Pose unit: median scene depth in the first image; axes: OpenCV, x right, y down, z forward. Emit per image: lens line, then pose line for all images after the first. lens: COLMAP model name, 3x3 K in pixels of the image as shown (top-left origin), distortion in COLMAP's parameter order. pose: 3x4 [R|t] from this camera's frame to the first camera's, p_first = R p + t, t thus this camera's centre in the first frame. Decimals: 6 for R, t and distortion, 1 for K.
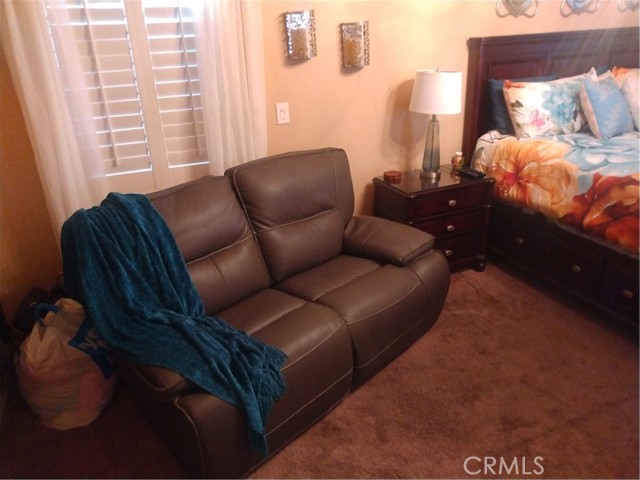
lens RADIAL K [[494.9, 0, 318.7], [0, 494.9, 240.6], [0, 0, 1]] dist [0.055139, -0.088128]
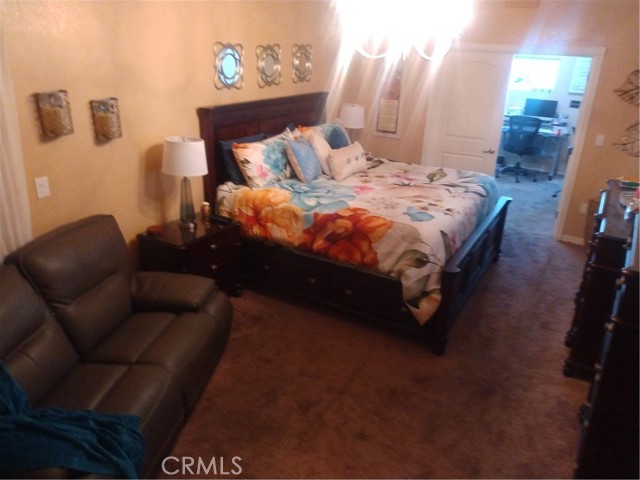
lens RADIAL K [[494.9, 0, 315.4], [0, 494.9, 242.6], [0, 0, 1]] dist [0.055139, -0.088128]
pose [[0.810525, -0.160549, 0.563269, -0.216763], [0.176936, 0.983883, 0.025833, -0.079533], [-0.558339, 0.078724, 0.825869, -0.127934]]
